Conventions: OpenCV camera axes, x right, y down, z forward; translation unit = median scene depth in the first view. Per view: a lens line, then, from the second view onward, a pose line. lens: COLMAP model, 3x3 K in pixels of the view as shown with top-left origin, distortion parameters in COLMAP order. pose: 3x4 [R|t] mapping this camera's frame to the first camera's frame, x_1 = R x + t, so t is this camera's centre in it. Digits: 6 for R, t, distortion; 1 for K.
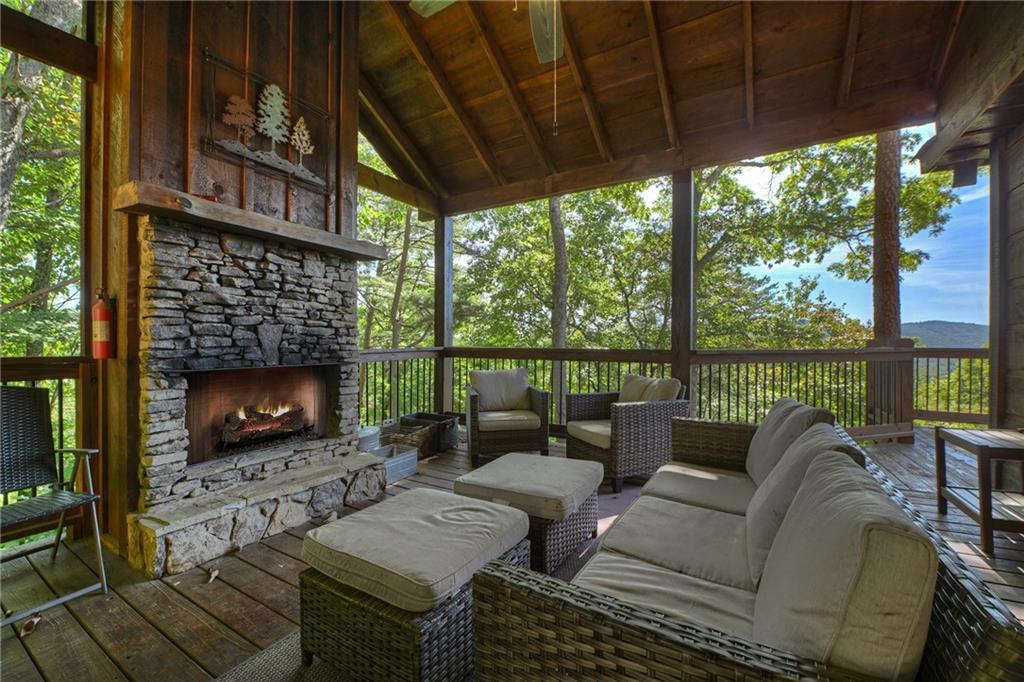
lens RADIAL K [[401.9, 0, 516.2], [0, 401.9, 359.6], [0, 0, 1]] dist [0.000150, -0.014995]
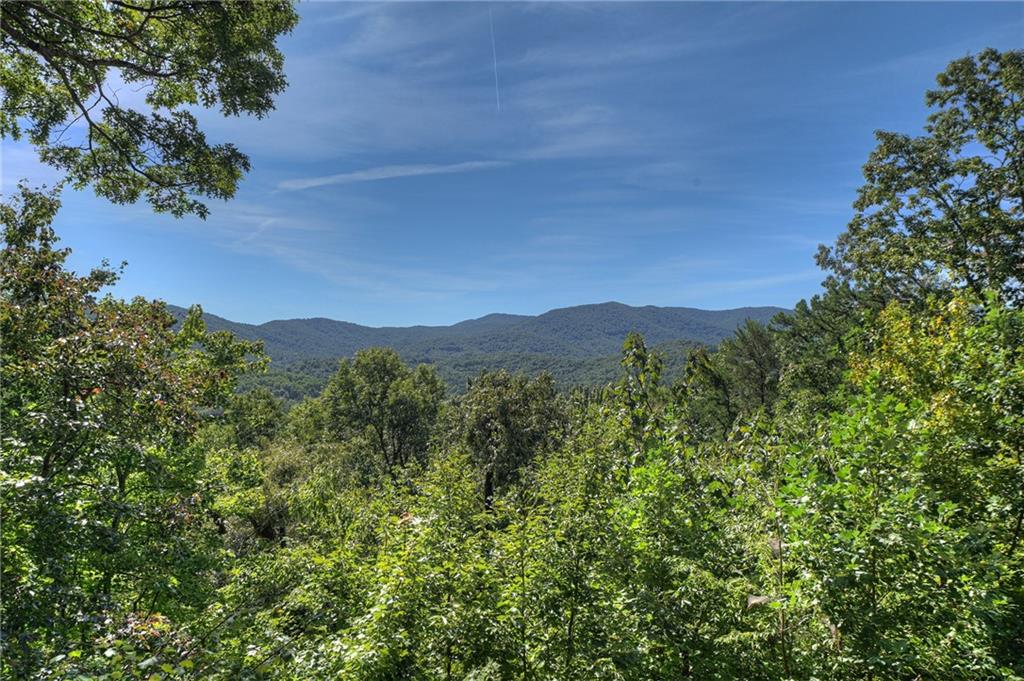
lens RADIAL K [[688.0, 0, 512.0], [0, 688.0, 340.5], [0, 0, 1]] dist [0.001772, 0.001078]
pose [[0.461024, 0.029220, 0.886906, 3.351673], [0.006502, 0.999320, -0.036303, -0.234258], [-0.887364, 0.022503, 0.460521, 2.573657]]
